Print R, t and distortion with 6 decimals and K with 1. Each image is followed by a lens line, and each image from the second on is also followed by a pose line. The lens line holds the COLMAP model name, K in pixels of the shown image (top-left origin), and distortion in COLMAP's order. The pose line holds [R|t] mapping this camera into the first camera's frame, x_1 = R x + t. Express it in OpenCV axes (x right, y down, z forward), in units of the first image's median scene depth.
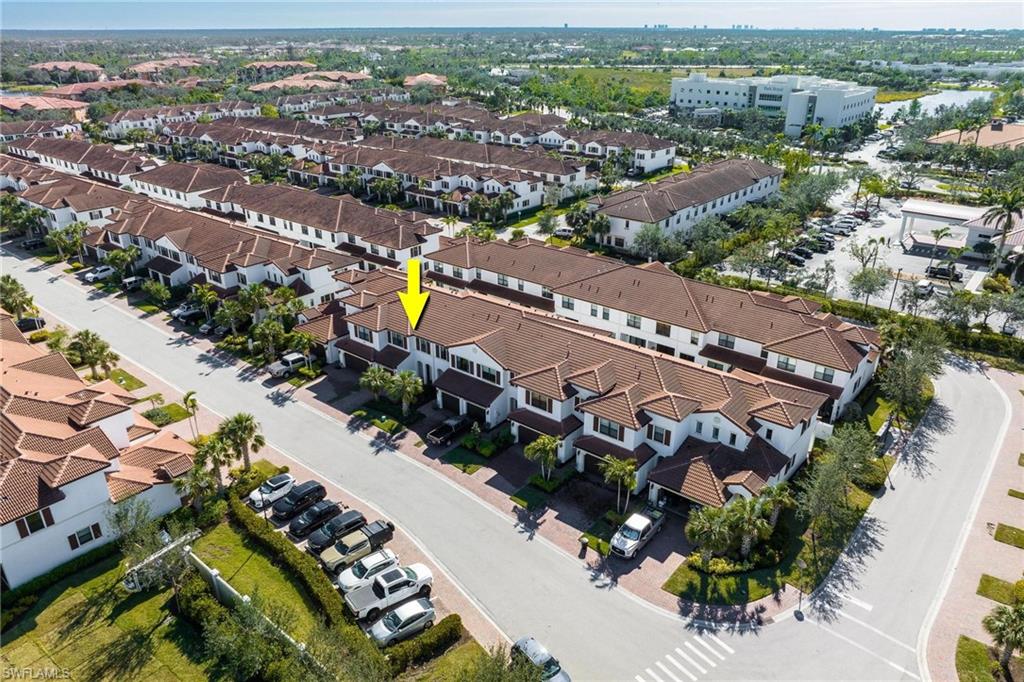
lens RADIAL K [[730.2, 0, 517.0], [0, 730.2, 346.3], [0, 0, 1]] dist [-0.019338, -0.002162]
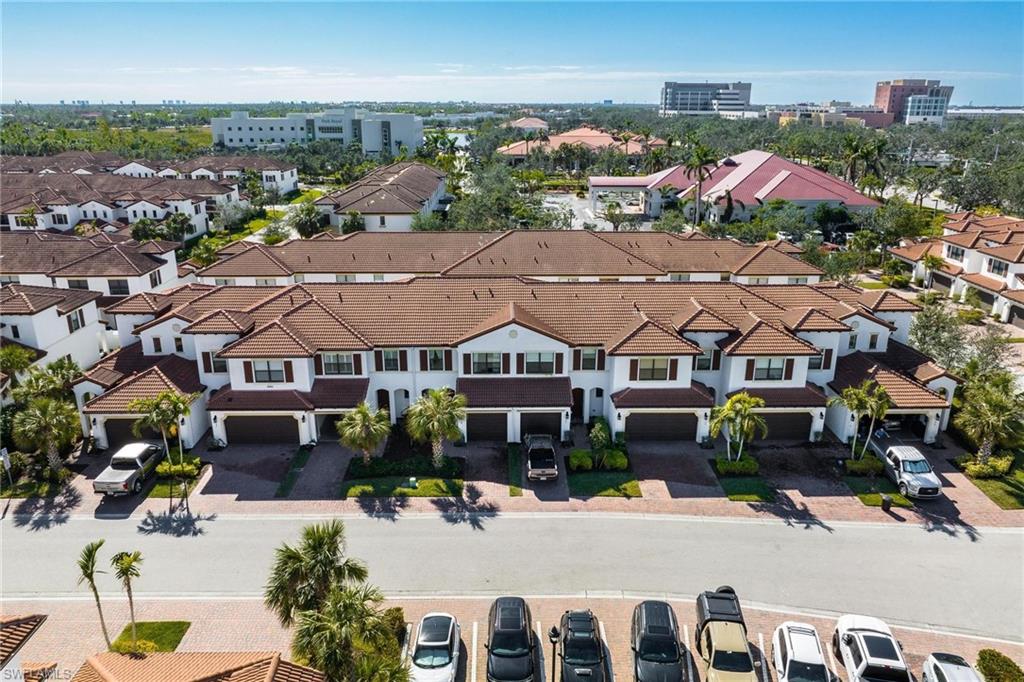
lens RADIAL K [[730.2, 0, 517.0], [0, 730.2, 346.3], [0, 0, 1]] dist [-0.019338, -0.002162]
pose [[0.756473, -0.207287, 0.620307, -0.409602], [0.265468, 0.964118, -0.001564, 0.016333], [-0.597725, 0.165855, 0.784358, 0.429277]]
